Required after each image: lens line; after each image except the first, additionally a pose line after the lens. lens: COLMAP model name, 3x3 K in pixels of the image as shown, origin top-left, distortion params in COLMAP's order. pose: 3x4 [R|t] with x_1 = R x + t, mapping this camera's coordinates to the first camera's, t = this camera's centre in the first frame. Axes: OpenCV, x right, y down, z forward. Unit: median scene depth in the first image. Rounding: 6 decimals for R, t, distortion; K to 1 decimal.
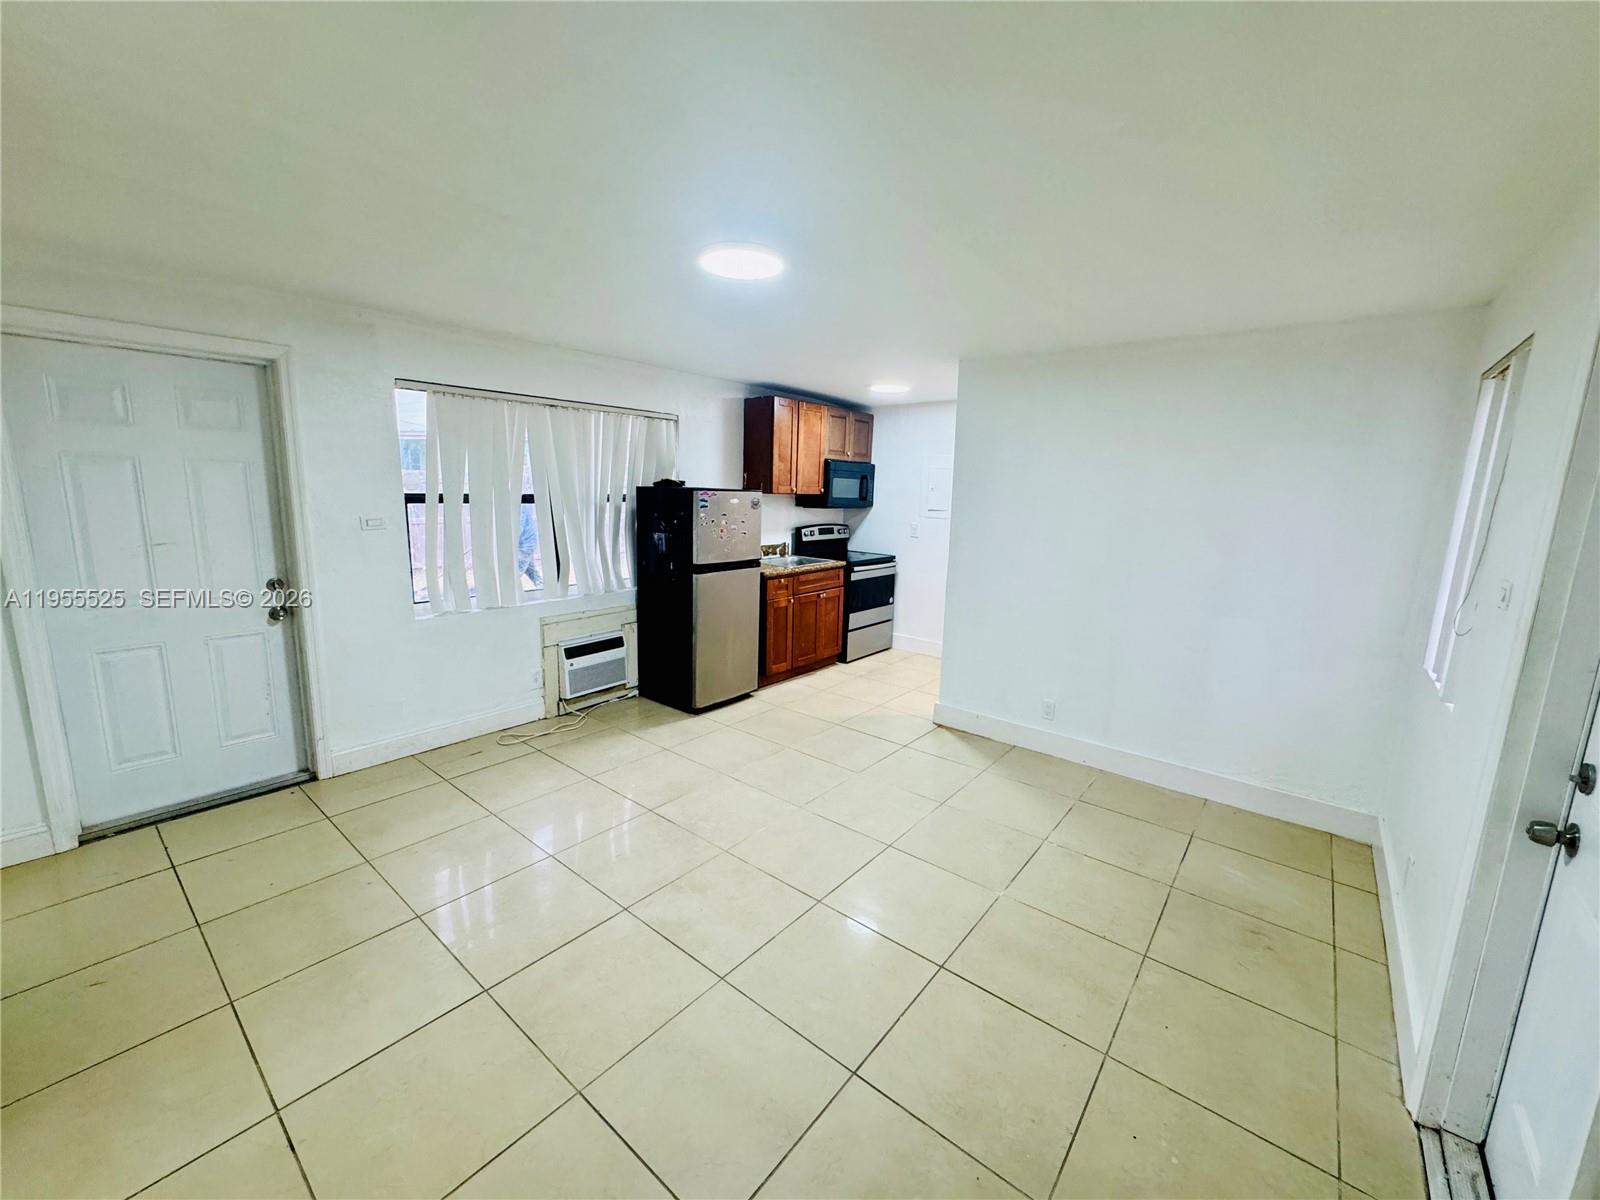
lens RADIAL K [[635.8, 0, 803.2], [0, 635.8, 597.5], [0, 0, 1]] dist [-0.003169, 0.000176]
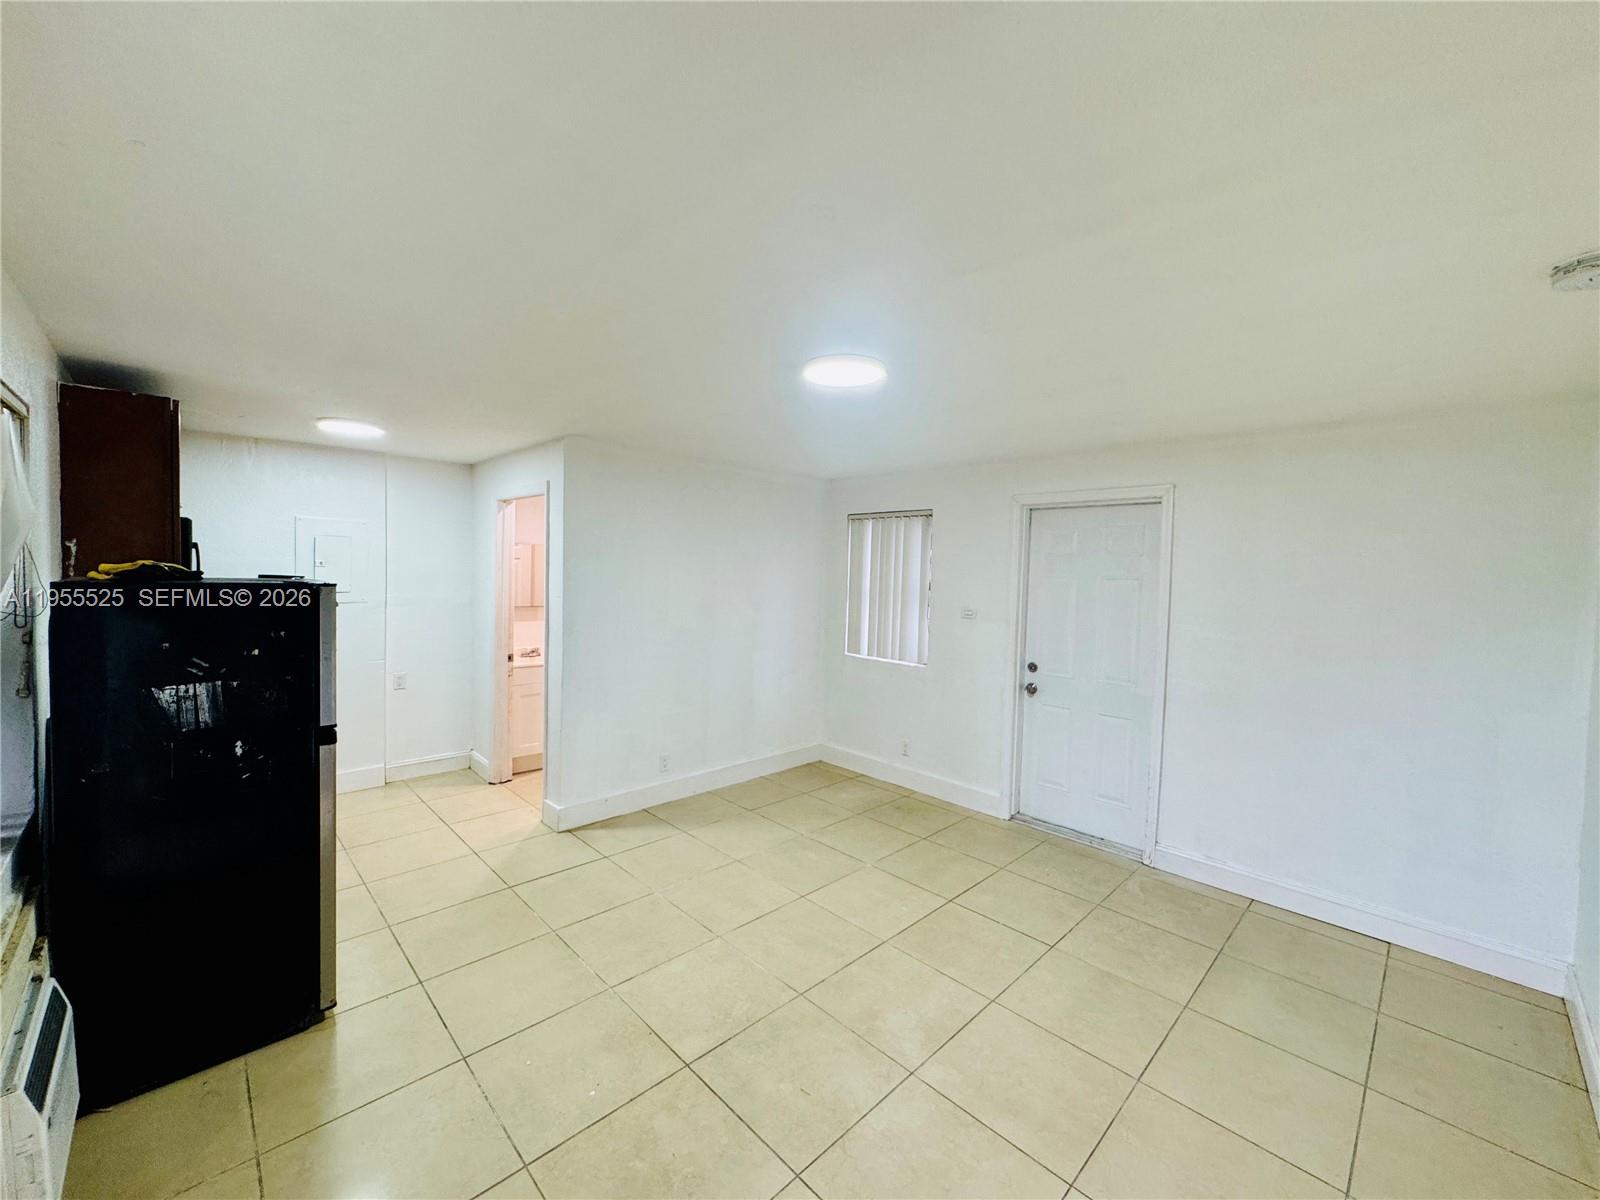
lens RADIAL K [[635.8, 0, 801.2], [0, 635.8, 596.8], [0, 0, 1]] dist [-0.003169, 0.000176]
pose [[0.121280, -0.070559, 0.990107, -0.758240], [0.153323, 0.986831, 0.051545, -0.149621], [-0.980706, 0.145555, 0.130501, 0.643189]]
